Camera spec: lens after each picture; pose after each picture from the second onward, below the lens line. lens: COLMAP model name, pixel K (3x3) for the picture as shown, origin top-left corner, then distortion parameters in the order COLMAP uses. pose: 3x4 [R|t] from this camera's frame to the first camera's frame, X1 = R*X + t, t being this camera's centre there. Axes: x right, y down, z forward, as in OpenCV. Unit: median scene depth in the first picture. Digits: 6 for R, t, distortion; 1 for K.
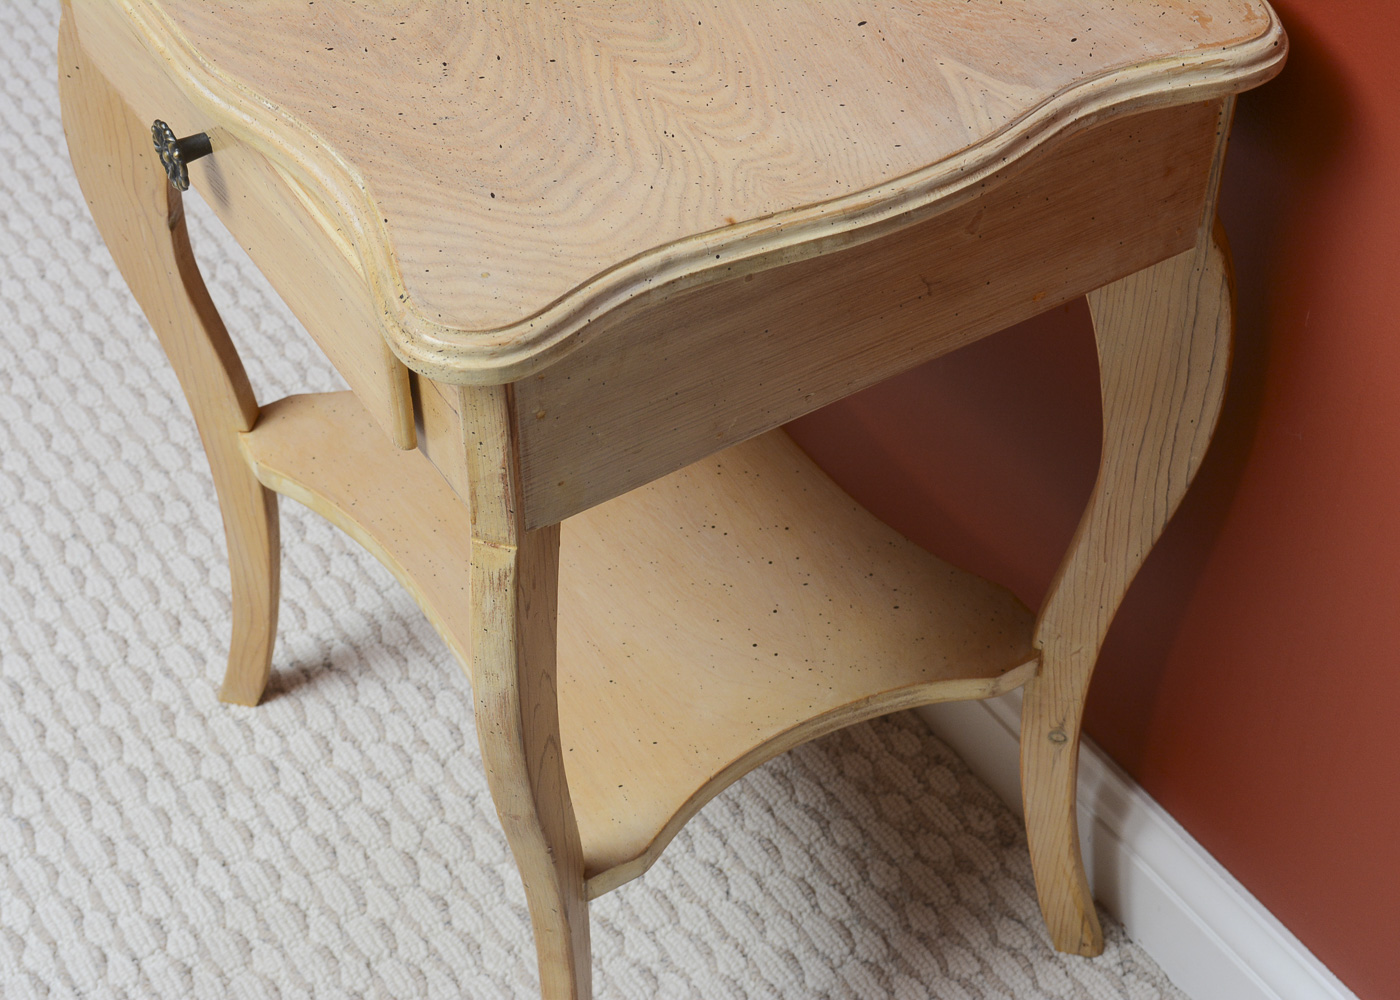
lens RADIAL K [[2312.2, 0, 726.0], [0, 2312.2, 523.8], [0, 0, 1]] dist [-0.008467, 0.000000]
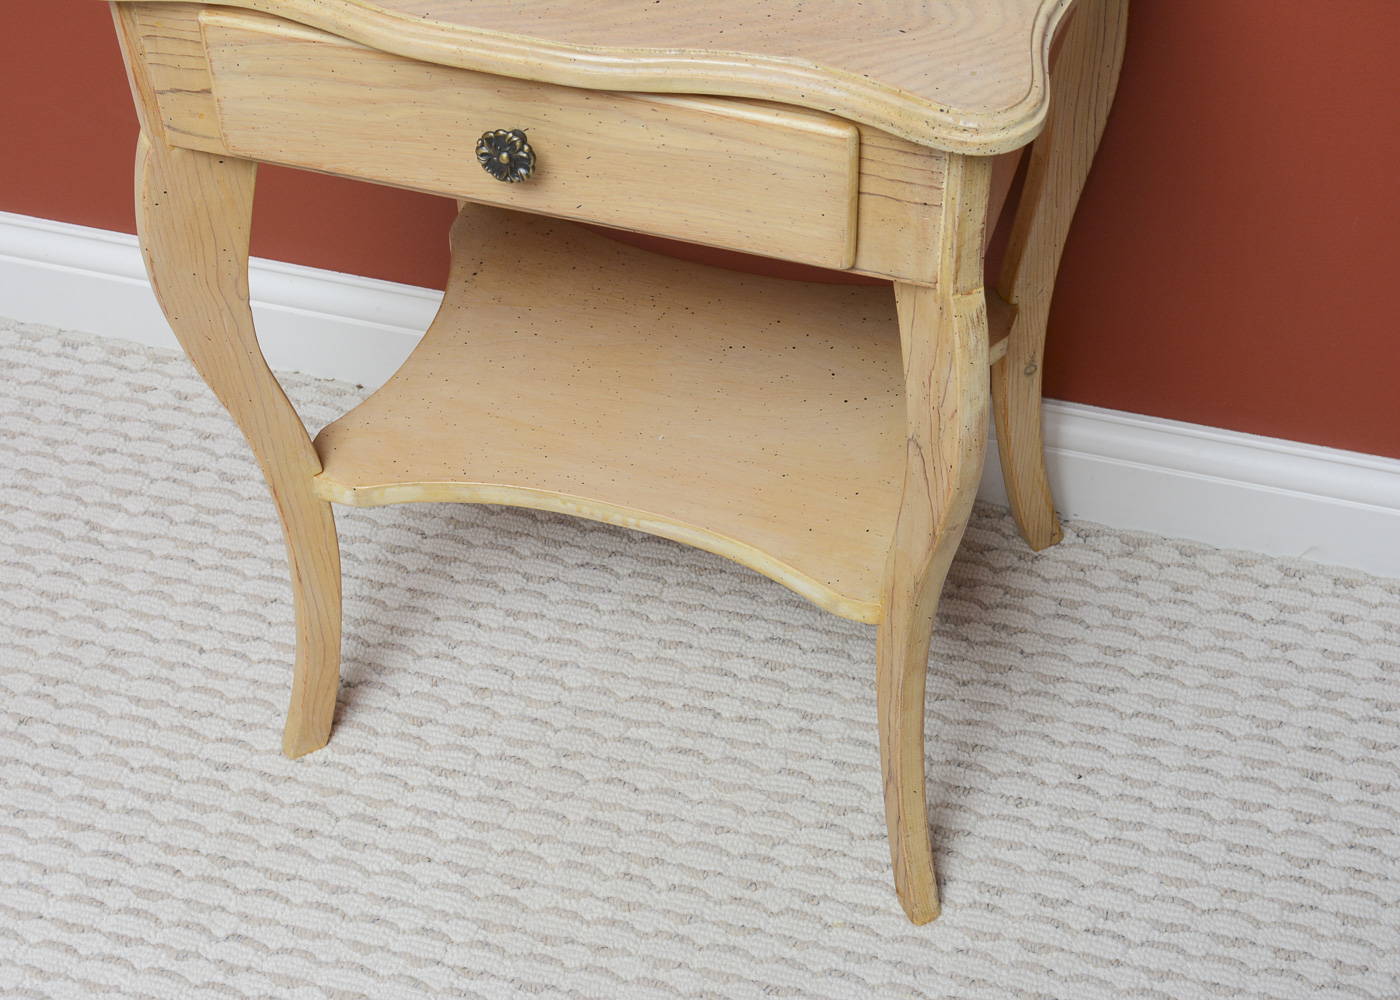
lens RADIAL K [[2312.2, 0, 710.3], [0, 2312.2, 474.3], [0, 0, 1]] dist [-0.008467, 0.000000]
pose [[0.767208, -0.459664, 0.447327, -0.566853], [0.464191, 0.879209, 0.107326, -0.073001], [-0.442628, 0.125304, 0.887907, -0.044591]]
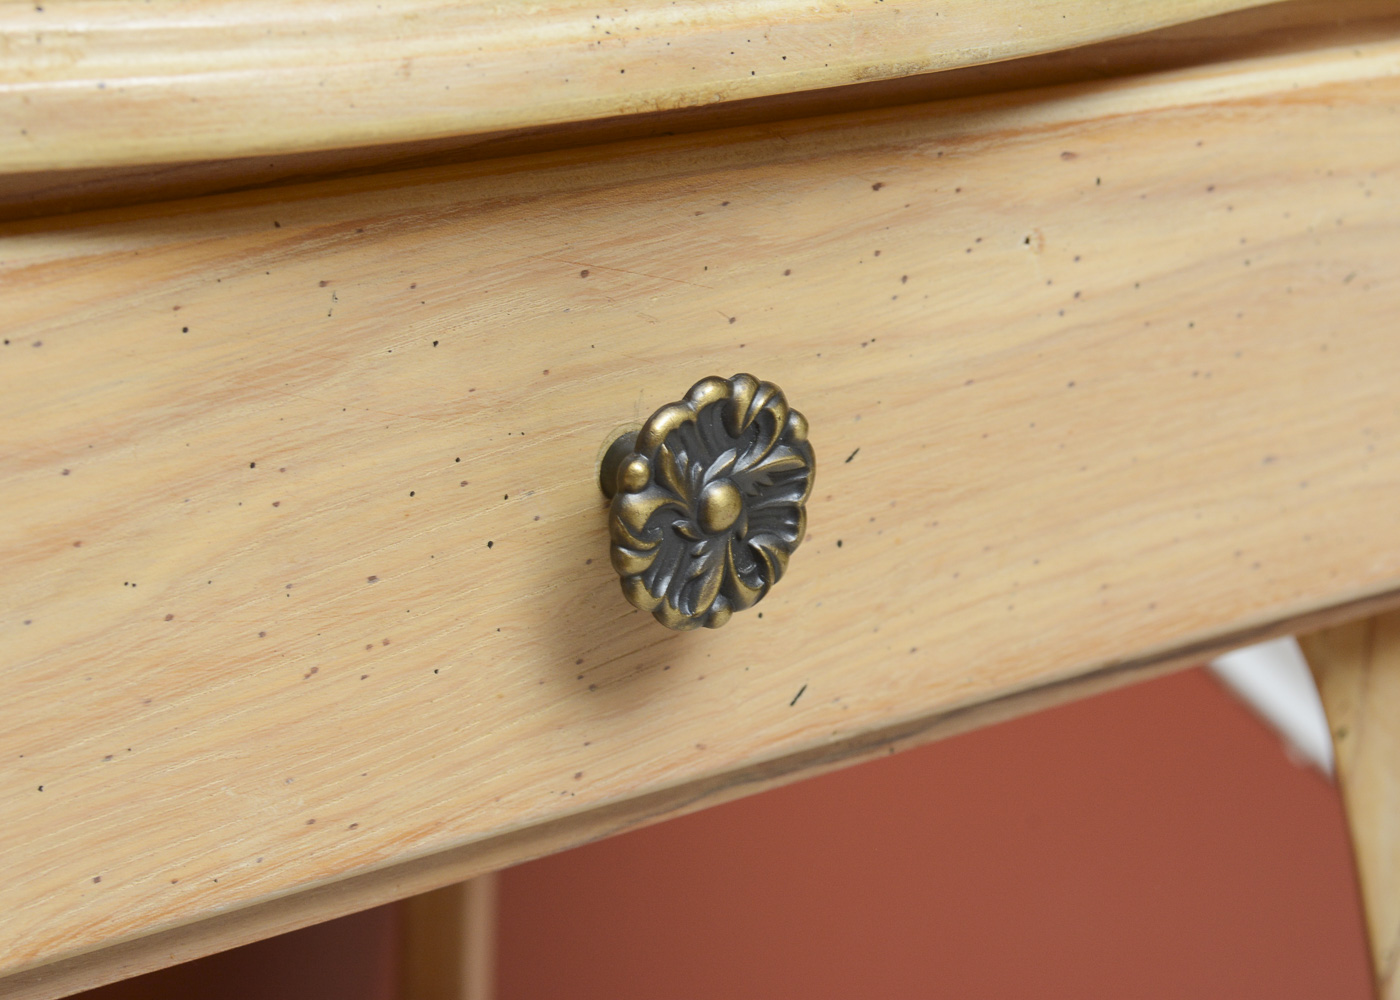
lens RADIAL K [[3333.3, 0, 691.1], [0, 3333.3, 504.5], [0, 0, 1]] dist [0.014244, 0.000000]
pose [[-0.106415, -0.317411, 0.942298, -0.471387], [0.678676, 0.669413, 0.302134, -0.215861], [-0.726688, 0.671667, 0.144184, 0.708581]]
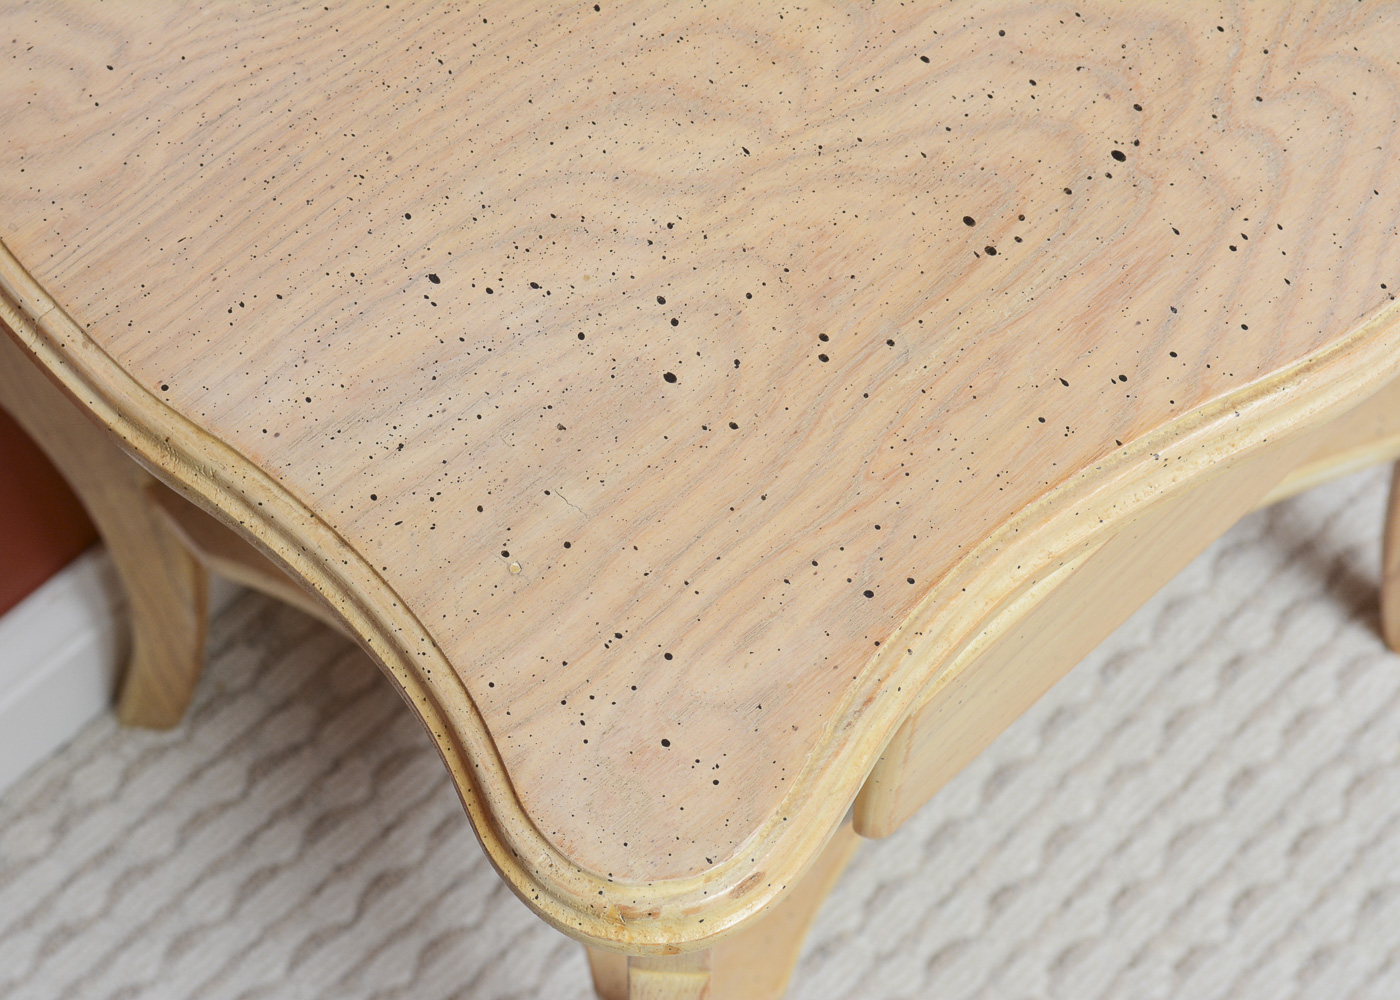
lens RADIAL K [[2790.7, 0, 685.9], [0, 2790.7, 486.8], [0, 0, 1]] dist [0.014559, 0.000000]
pose [[-0.171517, -0.887000, 0.428734, -0.389500], [0.688179, 0.203538, 0.696406, -0.561190], [-0.704976, 0.414491, 0.575505, 0.570279]]
